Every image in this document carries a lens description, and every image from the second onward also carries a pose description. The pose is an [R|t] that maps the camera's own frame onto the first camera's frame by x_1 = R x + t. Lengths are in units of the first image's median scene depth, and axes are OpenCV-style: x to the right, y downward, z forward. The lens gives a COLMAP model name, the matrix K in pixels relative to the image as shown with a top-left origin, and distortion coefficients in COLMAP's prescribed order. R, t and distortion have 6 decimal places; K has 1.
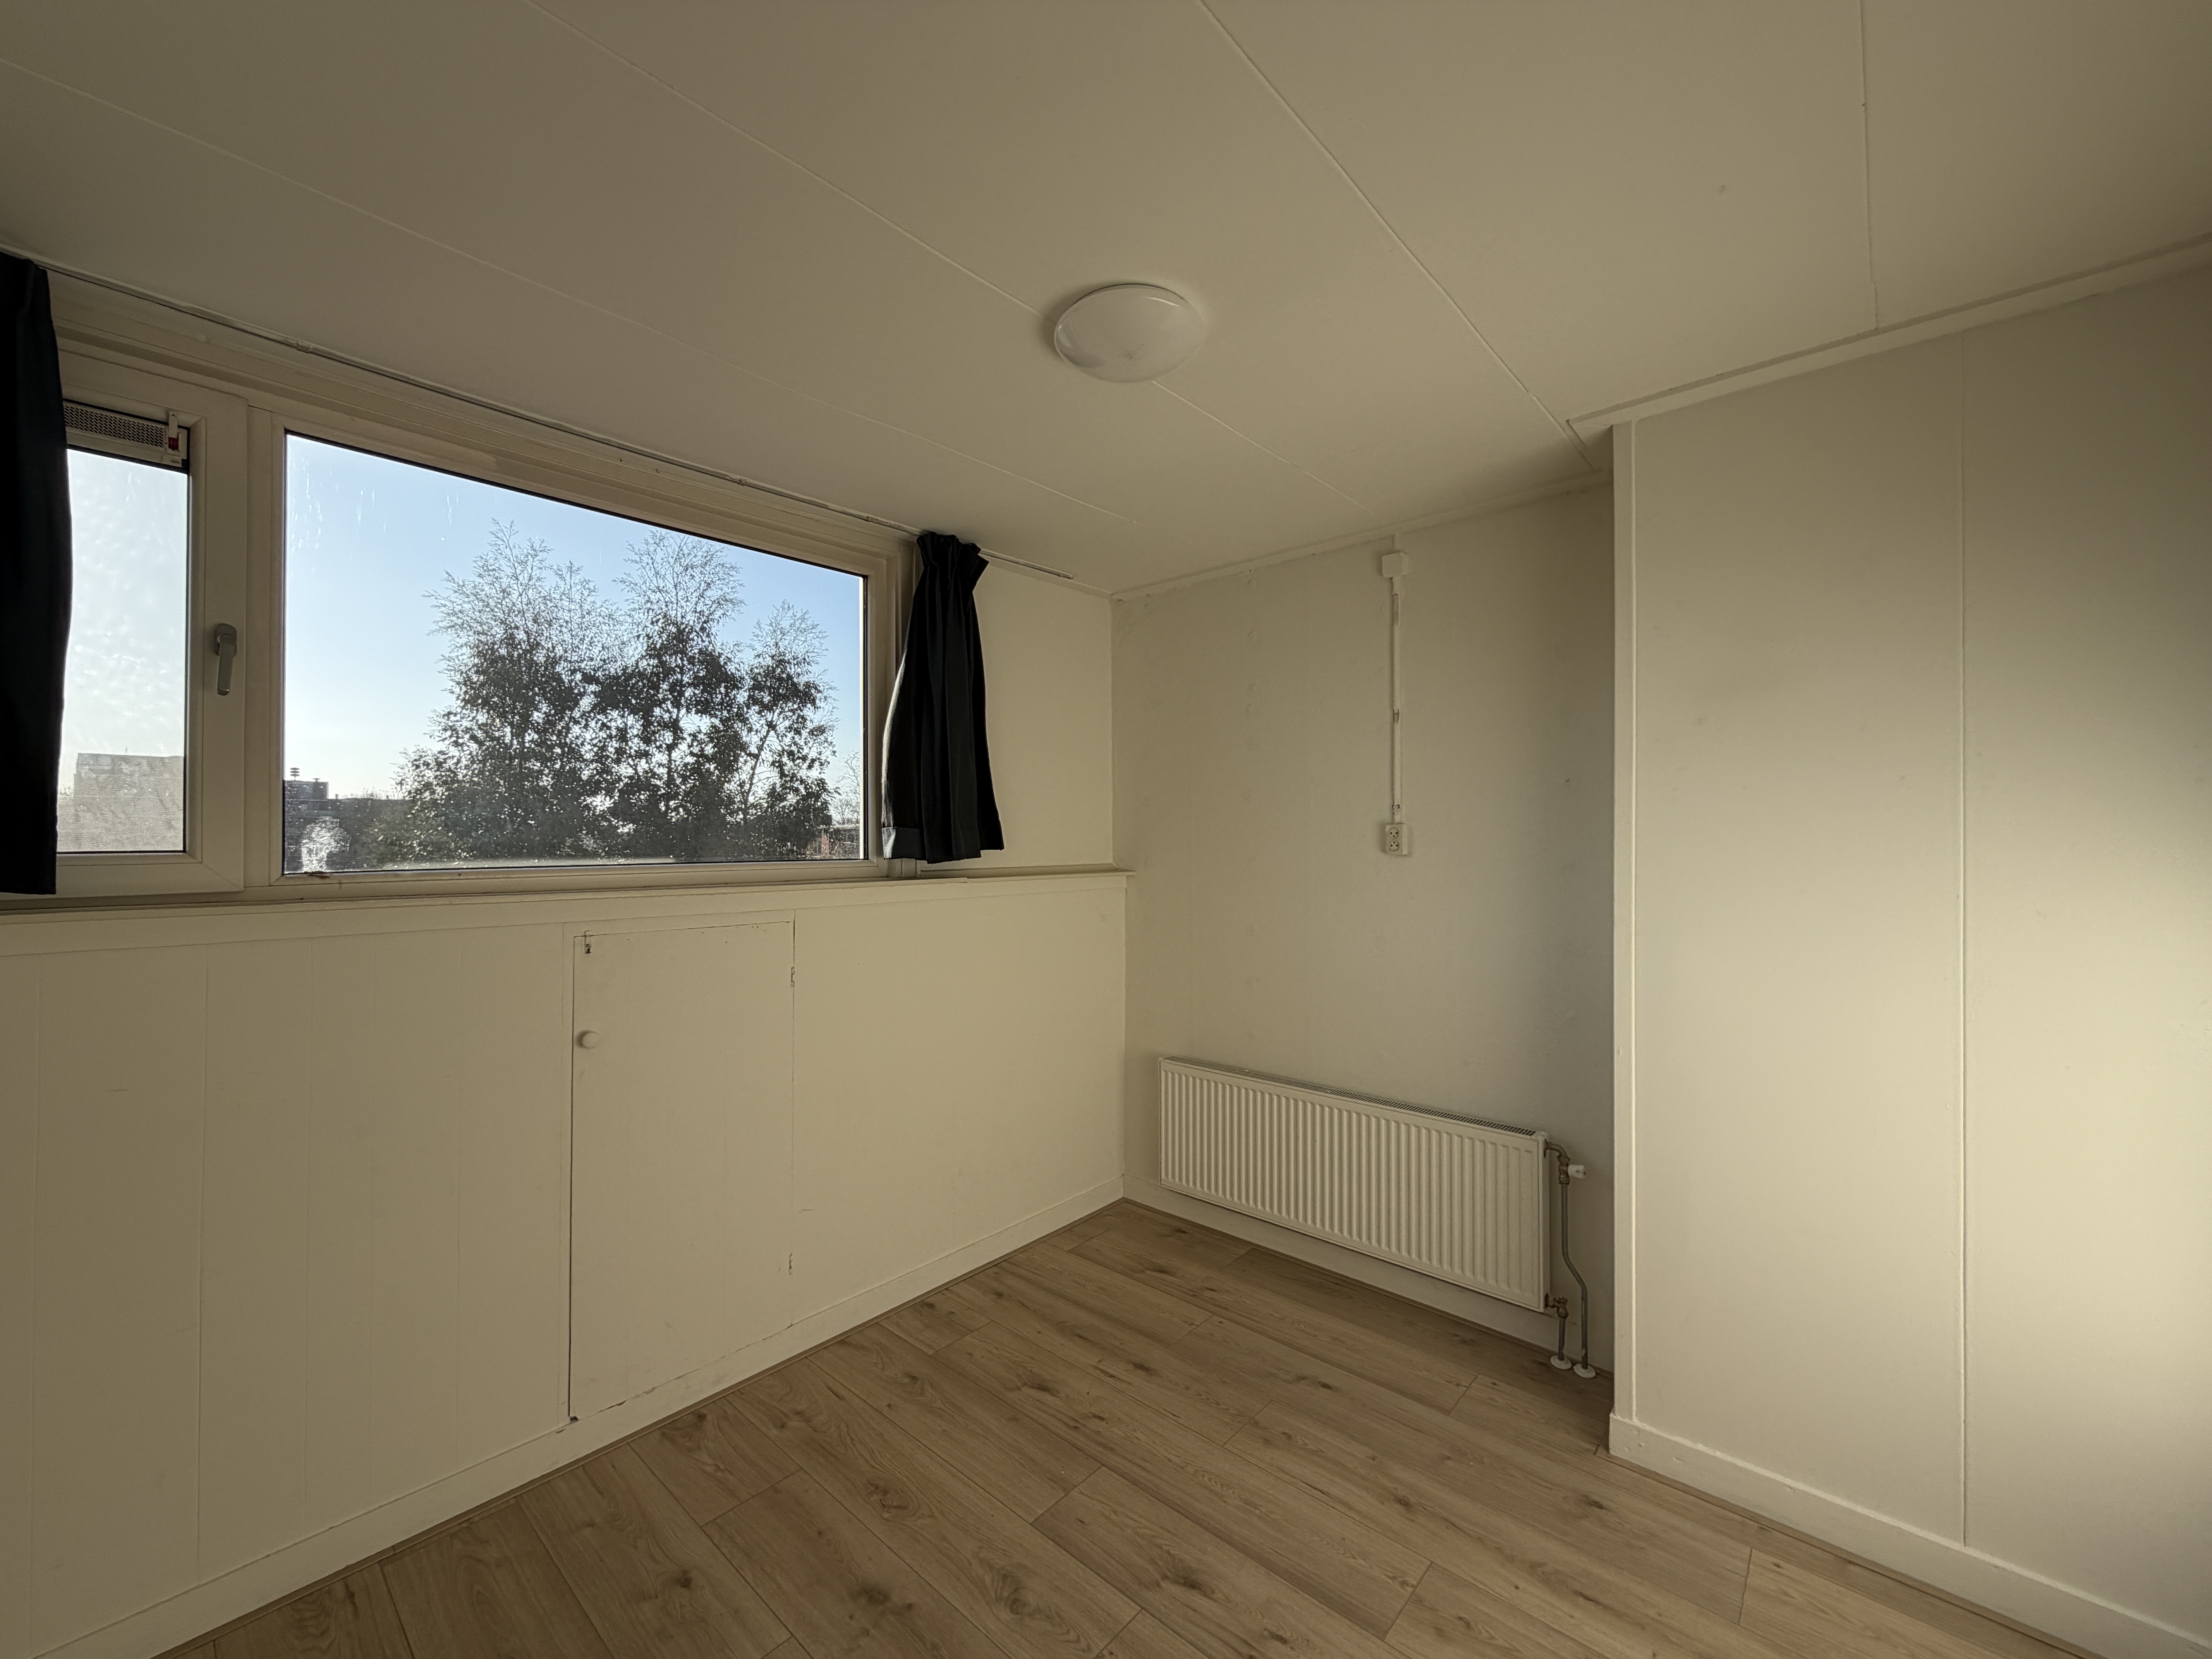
lens RADIAL K [[884.7, 0, 1108.1], [0, 884.7, 833.0], [0, 0, 1]] dist [-0.000043, -0.000232]
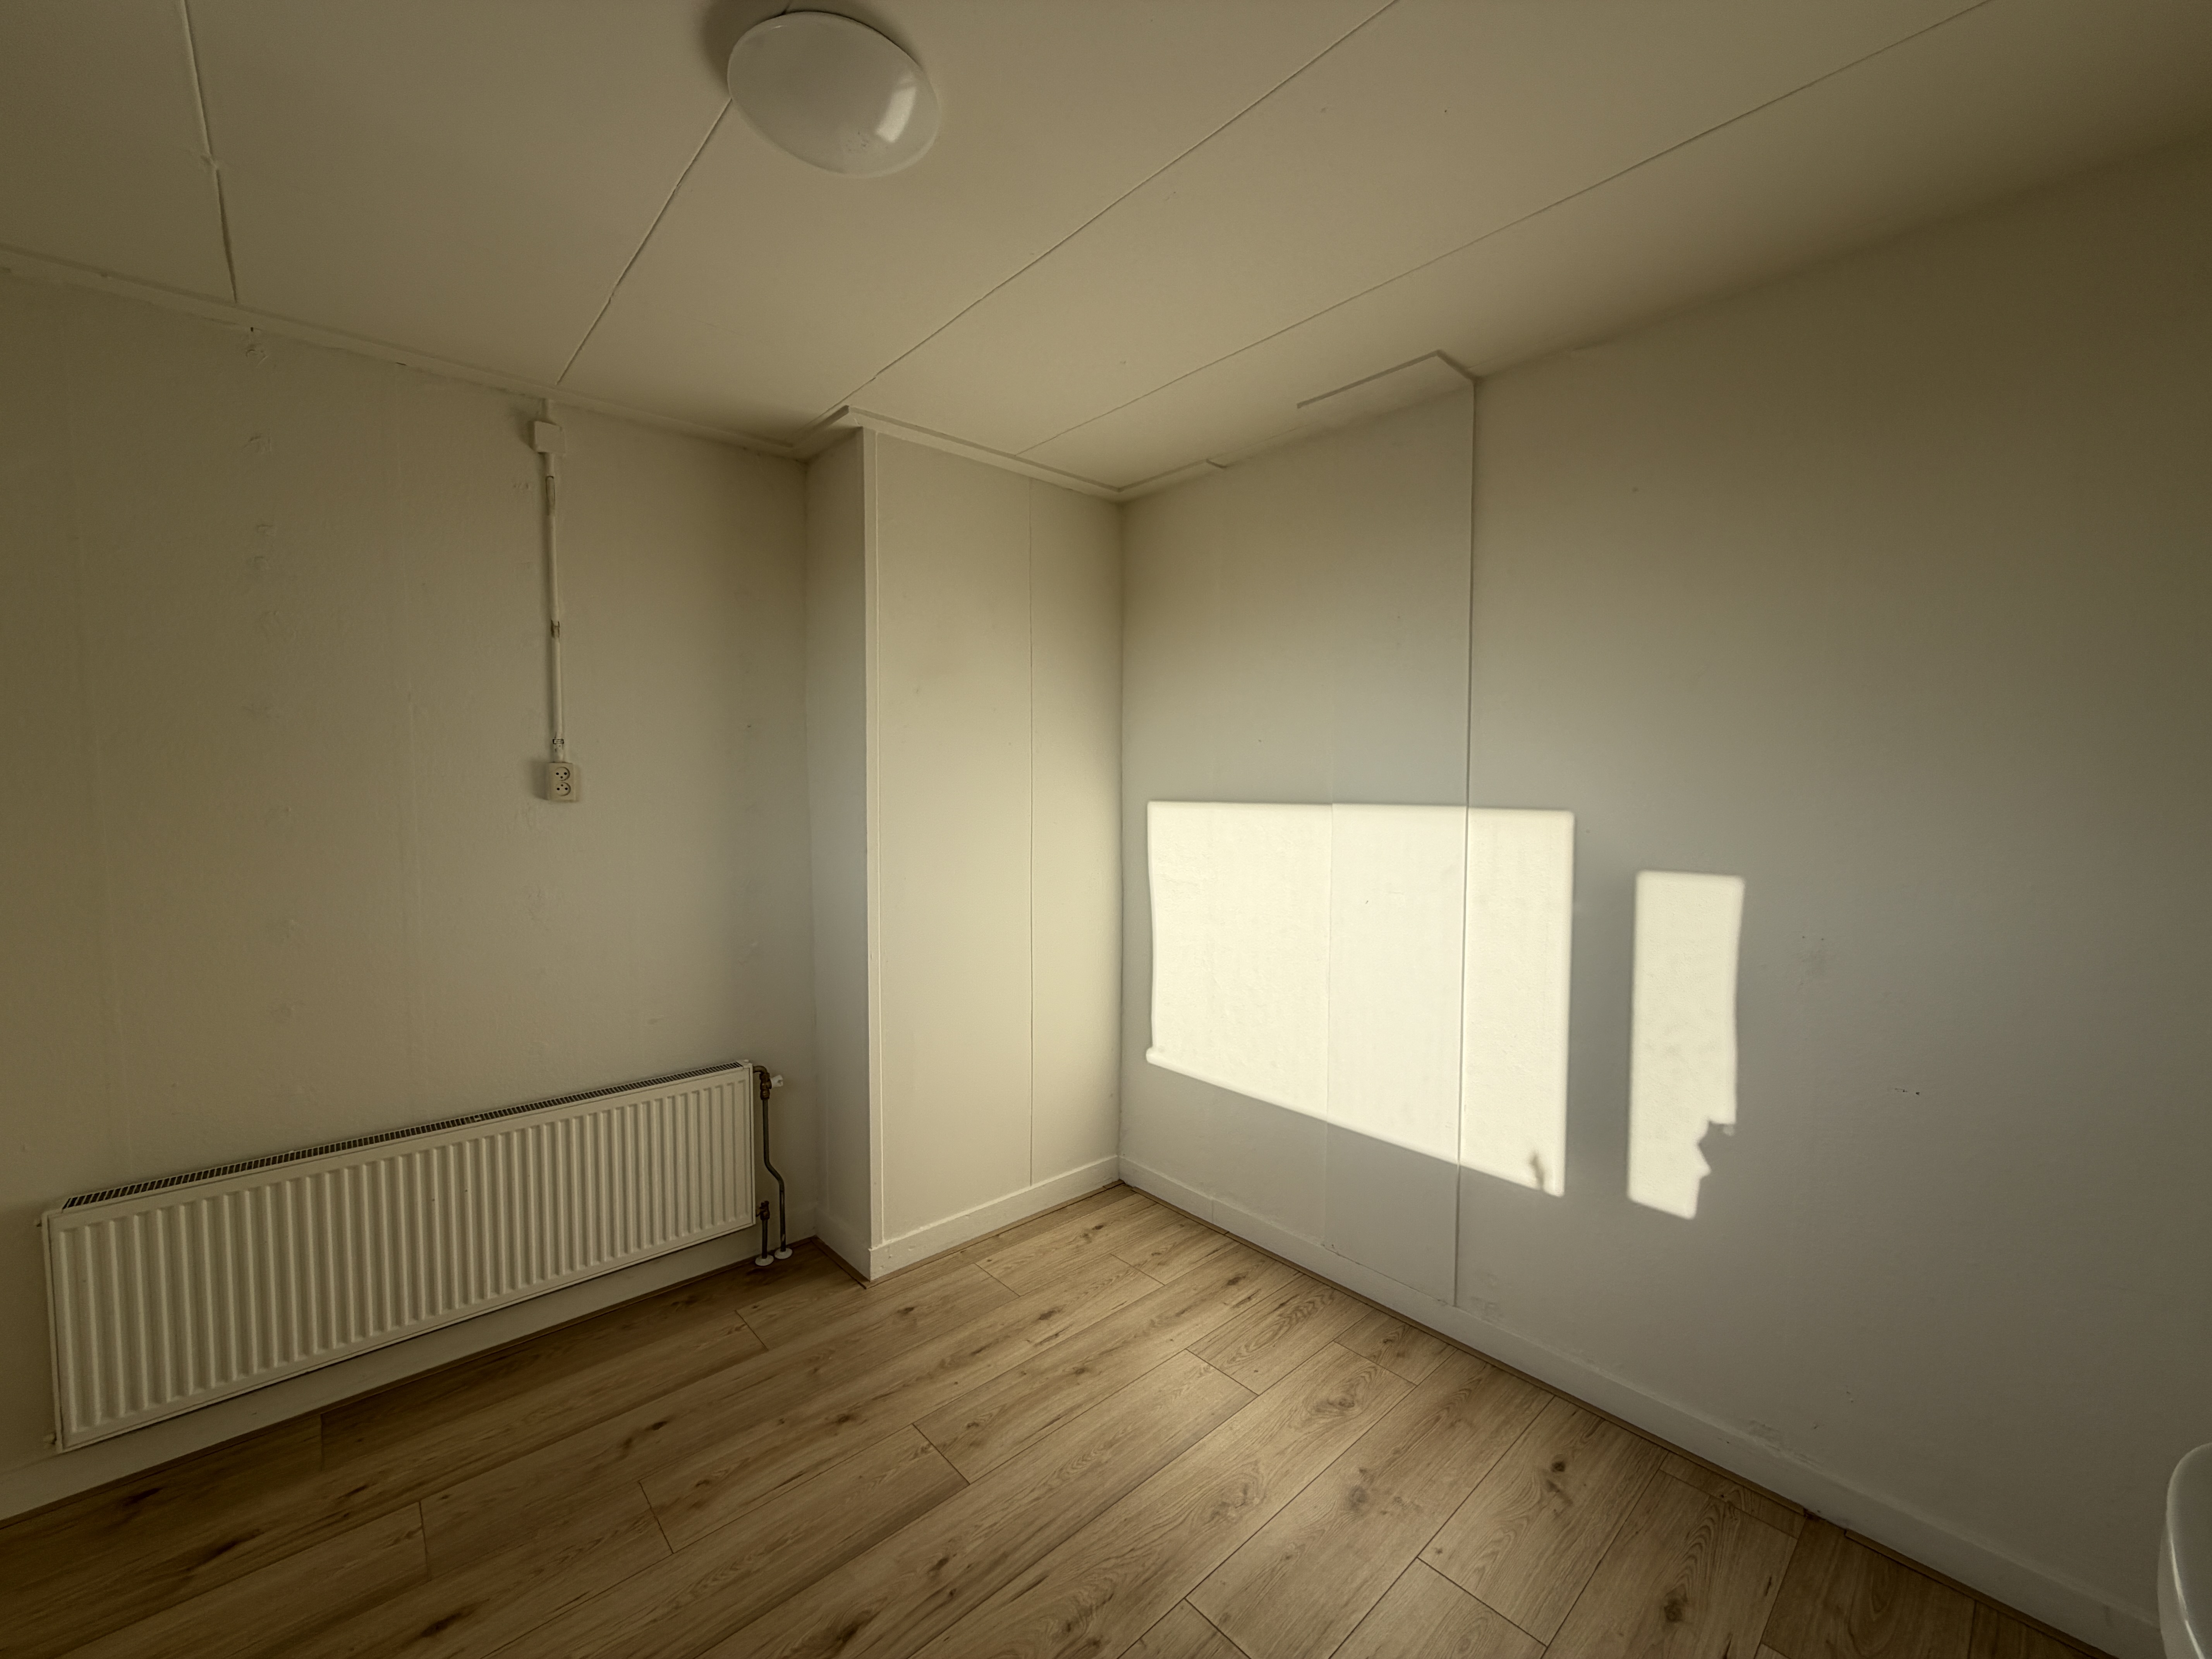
lens RADIAL K [[878.0, 0, 1106.0], [0, 878.0, 829.5], [0, 0, 1]] dist [0.000167, -0.000187]
pose [[0.113431, -0.052886, 0.992137, -0.574285], [-0.006192, 0.998525, 0.053934, 0.005983], [-0.993527, -0.012262, 0.112936, 0.543429]]
